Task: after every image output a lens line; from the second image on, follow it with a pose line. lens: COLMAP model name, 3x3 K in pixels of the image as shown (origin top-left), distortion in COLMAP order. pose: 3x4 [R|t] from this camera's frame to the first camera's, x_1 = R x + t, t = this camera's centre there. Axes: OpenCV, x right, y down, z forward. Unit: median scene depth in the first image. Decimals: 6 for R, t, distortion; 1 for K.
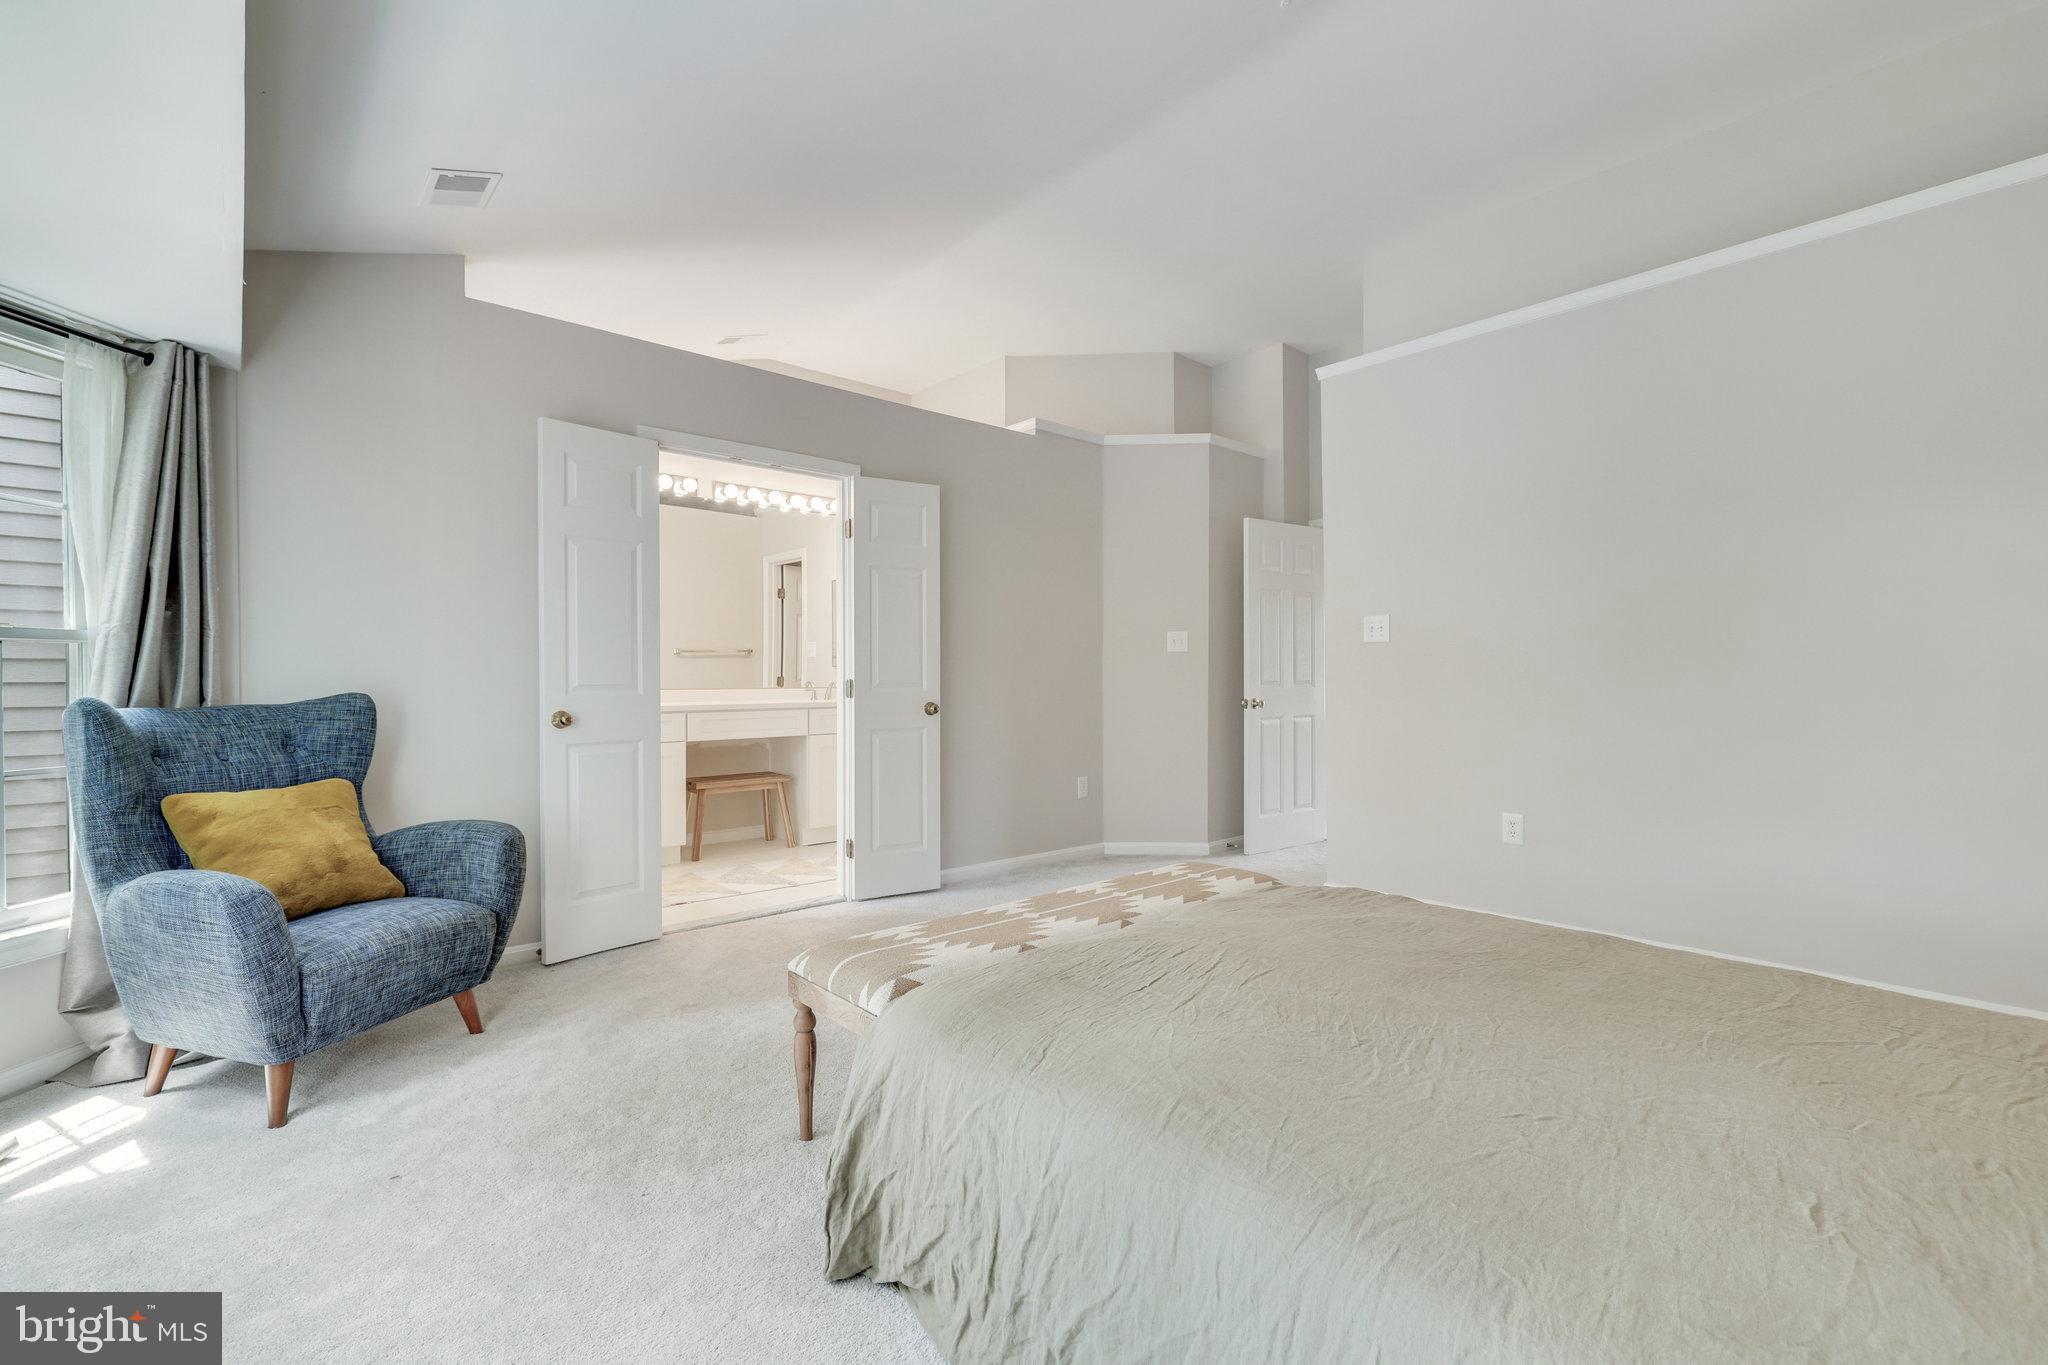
lens RADIAL K [[929.3, 0, 1024.0], [0, 929.3, 682.5], [0, 0, 1]] dist [0.001415, 0.000764]
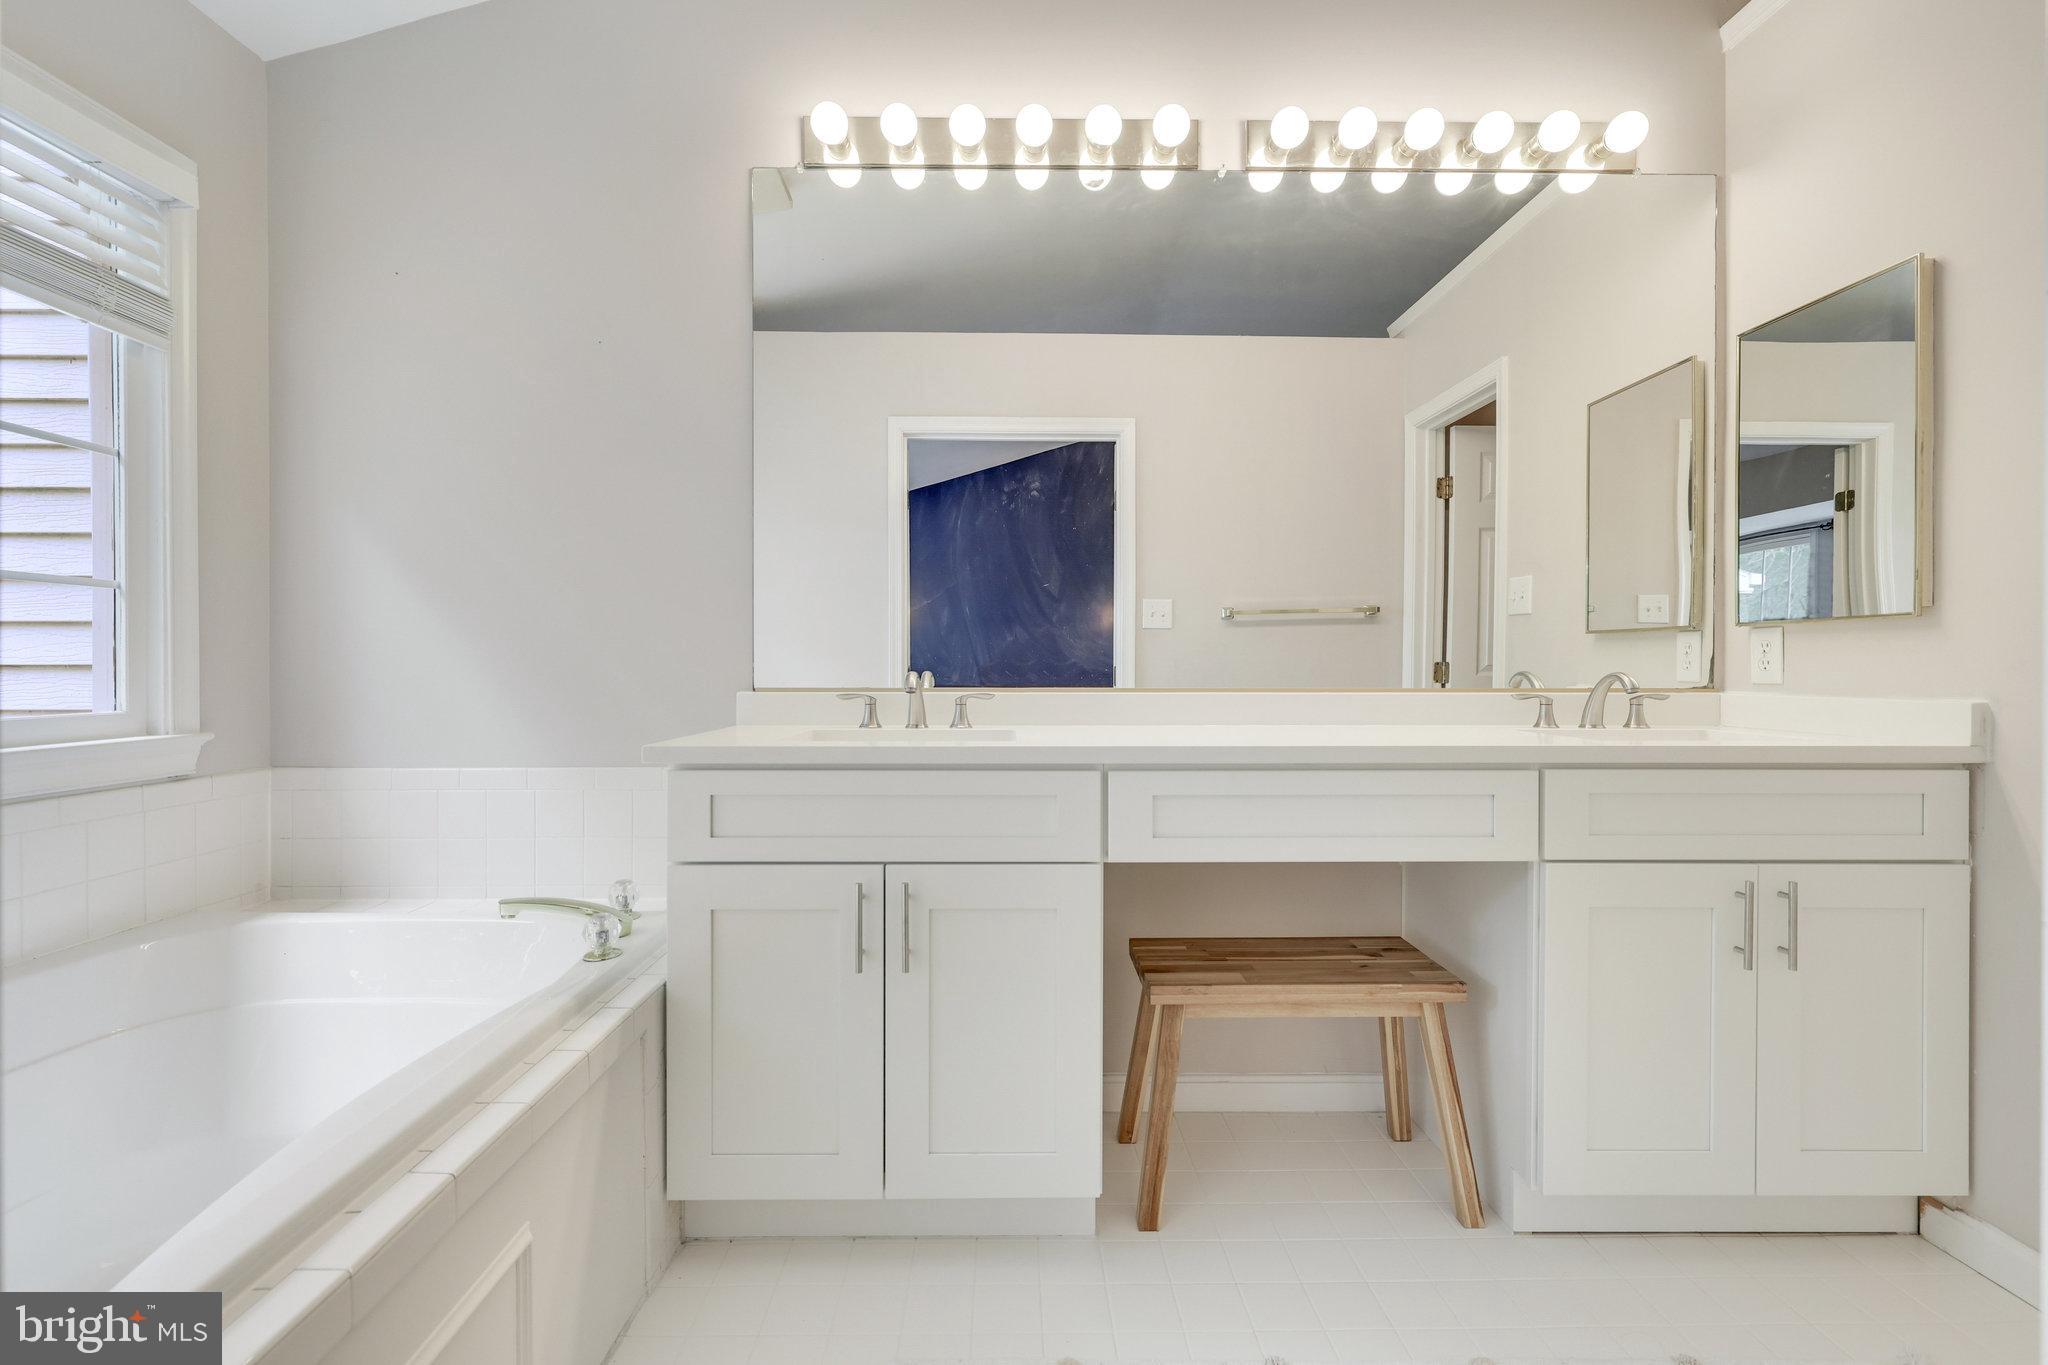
lens RADIAL K [[929.3, 0, 1024.0], [0, 929.3, 682.5], [0, 0, 1]] dist [0.001415, 0.000764]
pose [[0.774808, 0.006539, -0.632163, -0.136906], [-0.003451, 0.999975, 0.006115, 0.001410], [0.632187, -0.002557, 0.774812, 0.535159]]
